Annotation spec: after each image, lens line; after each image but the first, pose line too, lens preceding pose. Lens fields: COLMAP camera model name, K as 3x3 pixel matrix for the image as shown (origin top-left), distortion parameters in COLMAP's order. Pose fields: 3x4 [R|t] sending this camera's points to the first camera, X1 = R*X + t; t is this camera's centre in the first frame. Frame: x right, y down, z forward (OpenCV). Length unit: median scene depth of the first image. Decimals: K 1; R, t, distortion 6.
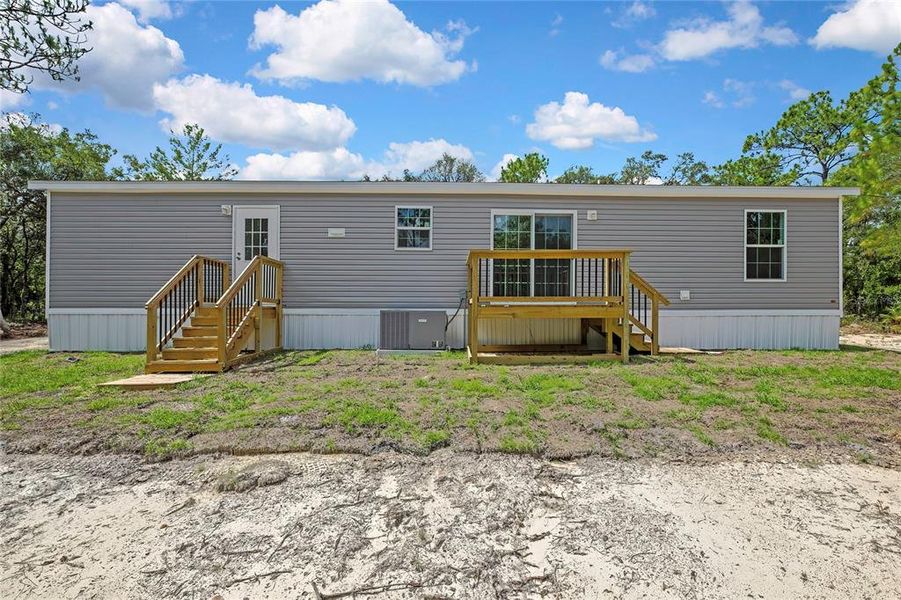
lens RADIAL K [[383.4, 0, 449.8], [0, 383.4, 302.4], [0, 0, 1]] dist [-0.011288, 0.000042]
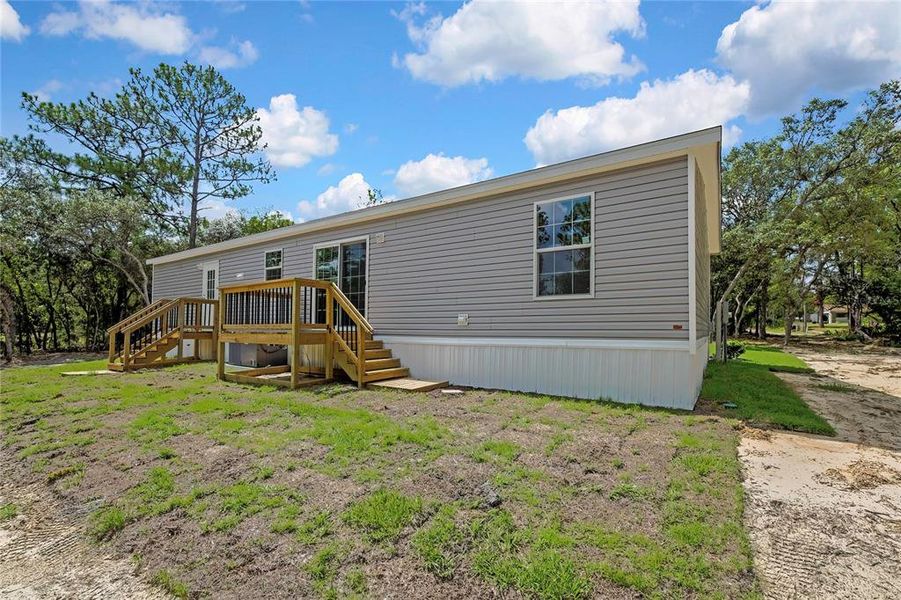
lens RADIAL K [[383.4, 0, 449.8], [0, 383.4, 302.4], [0, 0, 1]] dist [-0.011288, 0.000042]
pose [[0.831821, -0.036493, -0.553842, 1.047055], [0.007255, 0.998466, -0.054893, -0.011337], [0.554996, 0.041643, 0.830810, 0.301489]]
